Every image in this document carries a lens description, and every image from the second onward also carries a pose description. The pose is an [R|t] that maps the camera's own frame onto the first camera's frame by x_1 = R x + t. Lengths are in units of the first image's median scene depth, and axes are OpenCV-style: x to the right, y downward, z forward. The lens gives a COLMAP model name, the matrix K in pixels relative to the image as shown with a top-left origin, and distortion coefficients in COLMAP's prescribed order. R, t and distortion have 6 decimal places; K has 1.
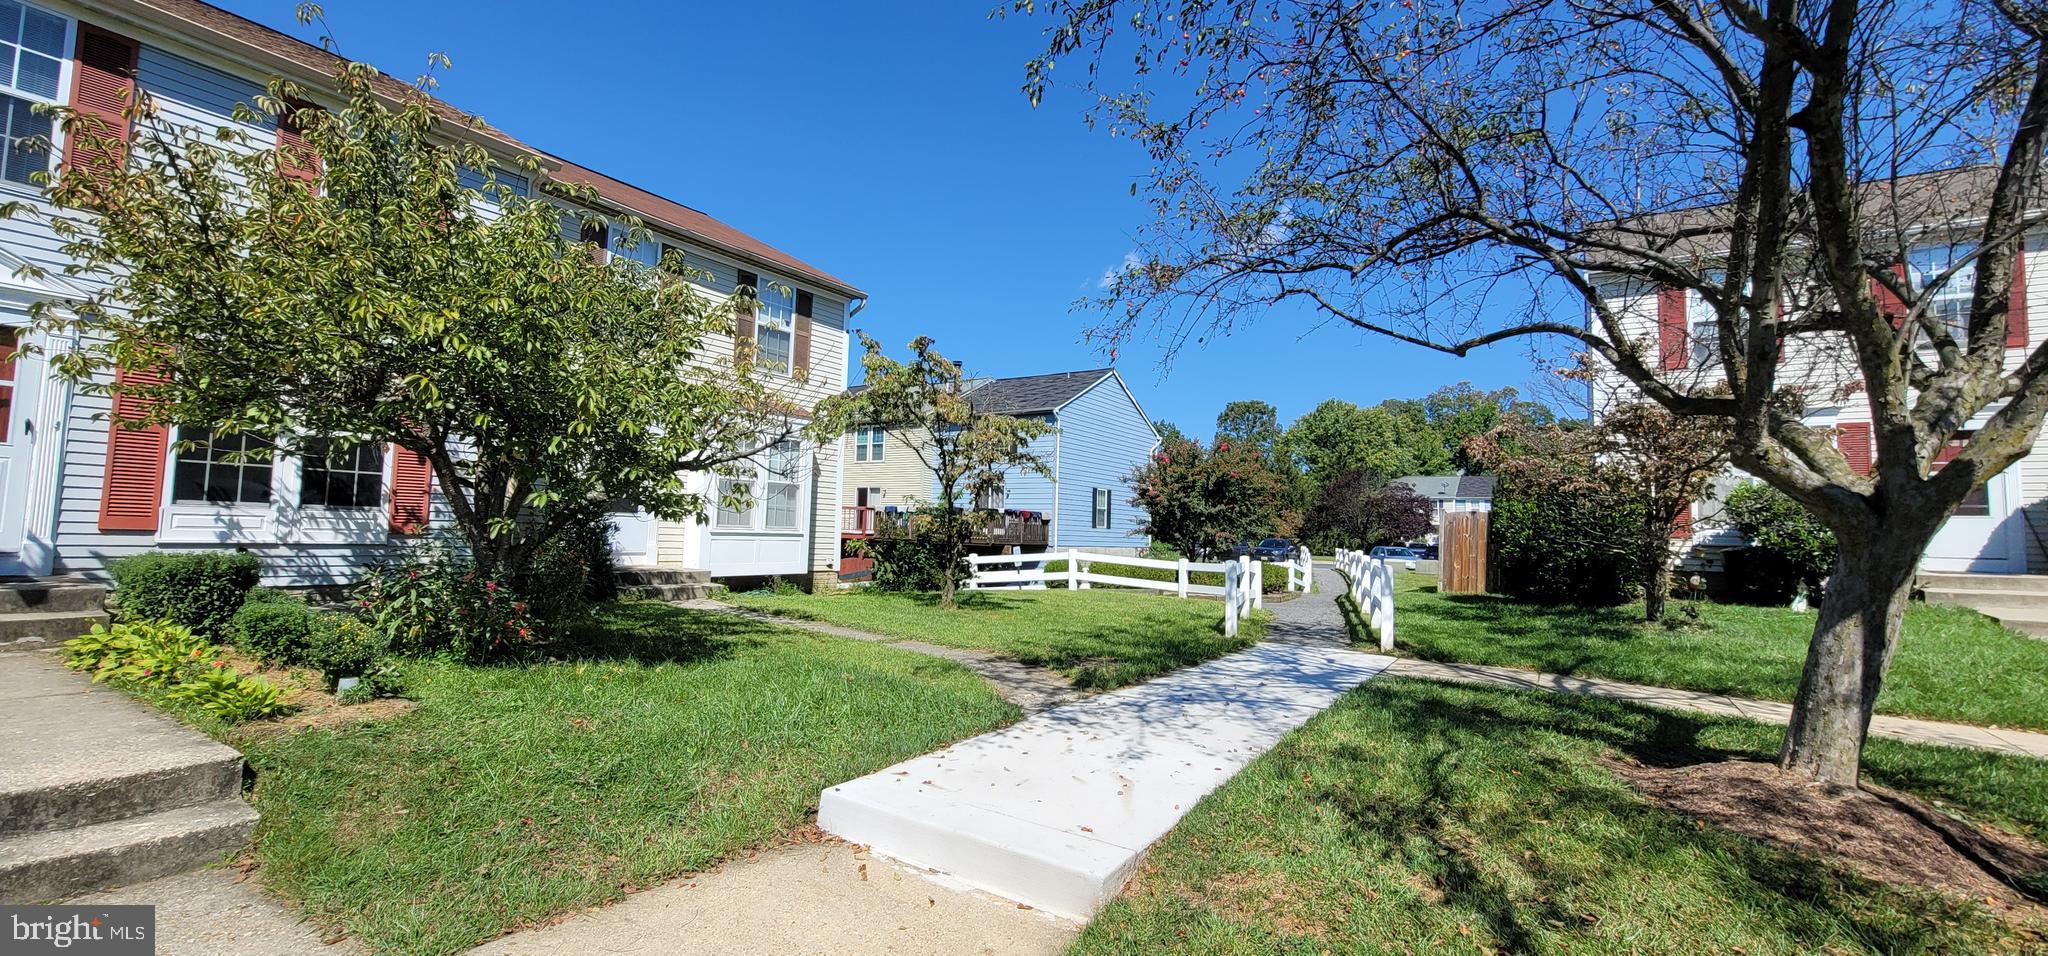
lens RADIAL K [[845.6, 0, 1020.4], [0, 845.6, 473.8], [0, 0, 1]] dist [-0.009601, 0.003147]
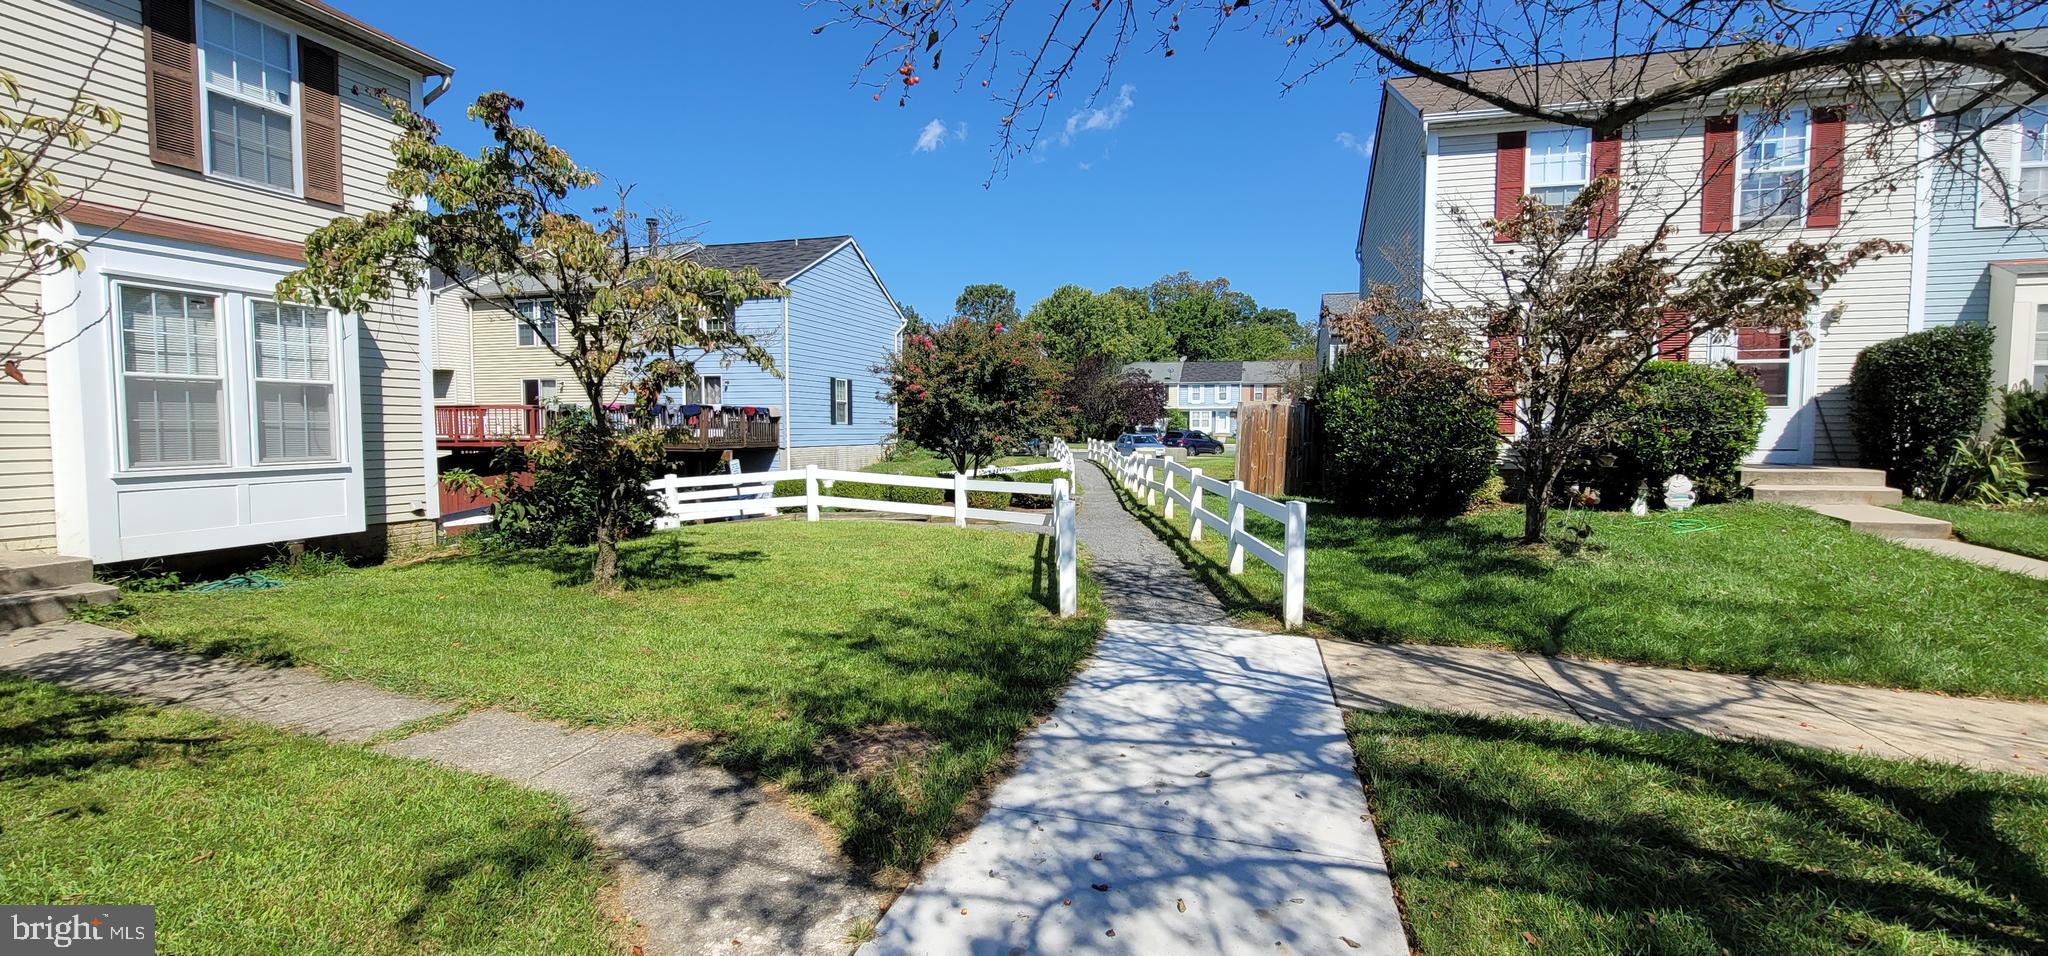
lens RADIAL K [[845.6, 0, 1018.7], [0, 845.6, 477.5], [0, 0, 1]] dist [-0.009601, 0.003147]
pose [[0.952949, -0.043677, 0.299968, 0.018018], [0.001894, 0.990404, 0.138190, -0.003386], [-0.303126, -0.131120, 0.943887, 0.351588]]
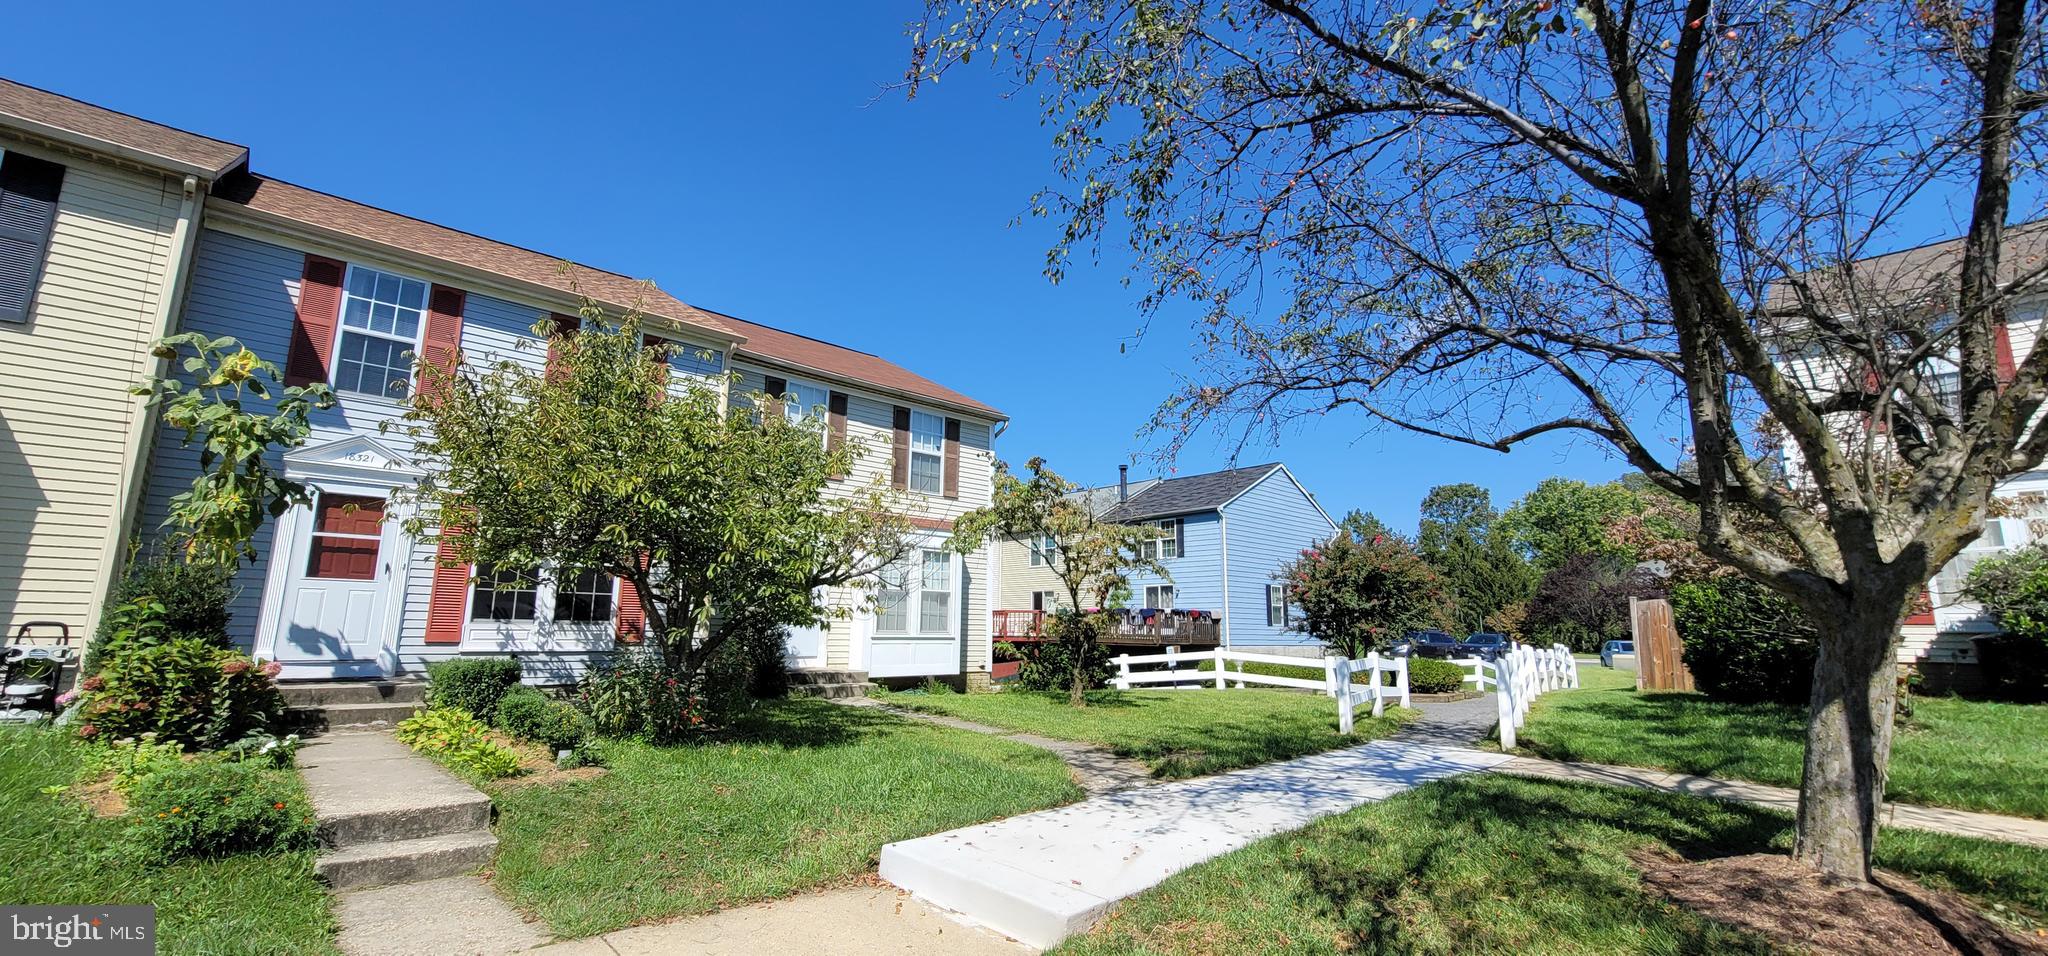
lens RADIAL K [[845.6, 0, 1018.7], [0, 845.6, 471.1], [0, 0, 1]] dist [-0.009601, 0.003147]
pose [[0.972812, -0.060683, -0.223503, 0.098581], [0.033168, 0.991619, -0.124869, -0.003726], [0.229207, 0.114061, 0.966672, -0.079865]]
